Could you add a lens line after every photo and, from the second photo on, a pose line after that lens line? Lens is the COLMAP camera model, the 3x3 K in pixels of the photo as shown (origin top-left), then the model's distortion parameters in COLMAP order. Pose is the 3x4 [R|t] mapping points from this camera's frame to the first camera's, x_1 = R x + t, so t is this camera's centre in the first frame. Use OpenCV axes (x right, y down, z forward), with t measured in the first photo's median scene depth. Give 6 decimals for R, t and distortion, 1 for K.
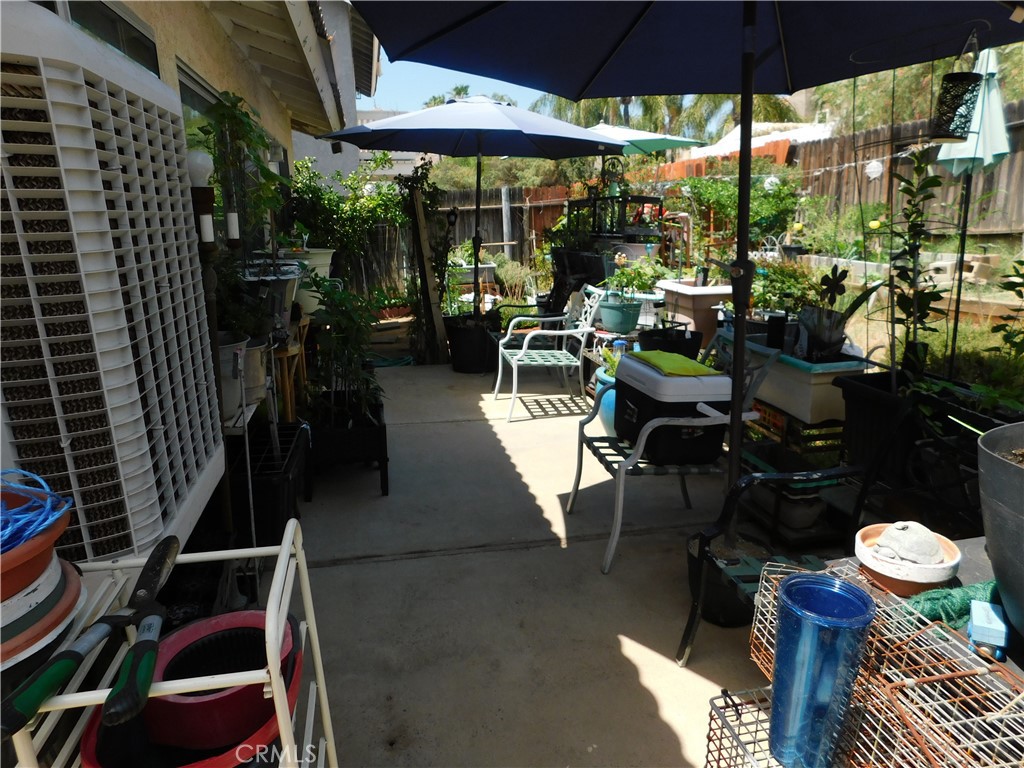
lens RADIAL K [[697.9, 0, 510.1], [0, 697.9, 379.4], [0, 0, 1]] dist [-0.035690, 0.026378]
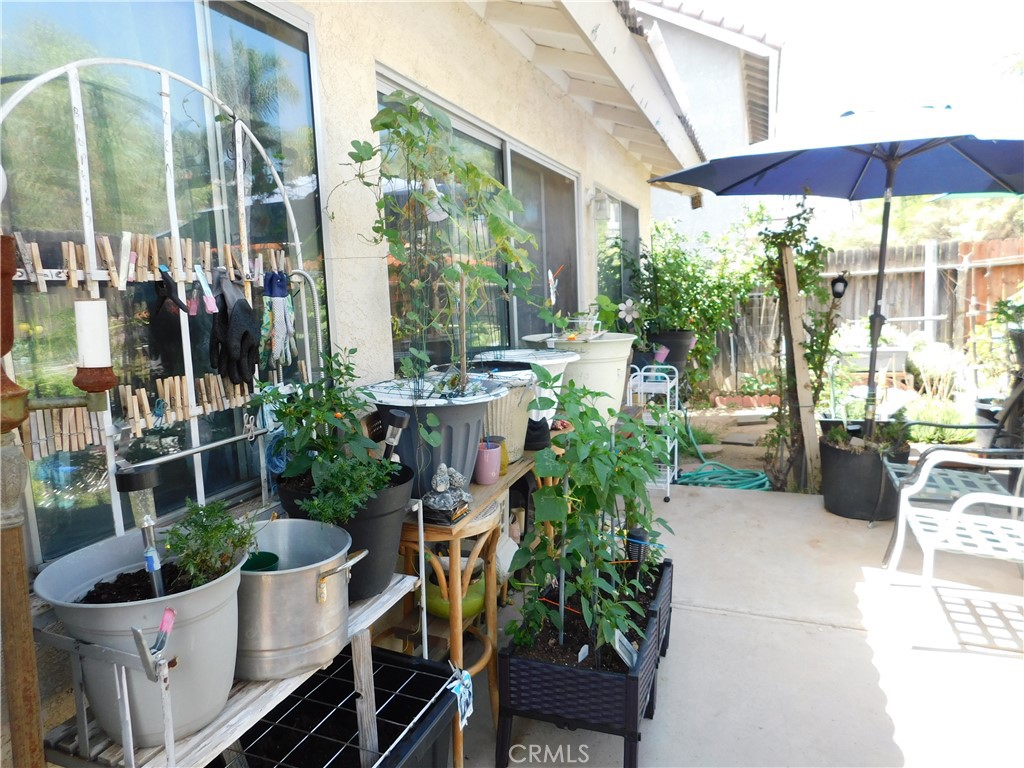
lens RADIAL K [[697.9, 0, 512.5], [0, 697.9, 384.6], [0, 0, 1]] dist [-0.035690, 0.026378]
pose [[0.854544, 0.057620, -0.516173, -0.000254], [-0.101405, 0.993210, -0.057008, -0.060201], [0.509383, 0.101059, 0.854585, 0.245288]]
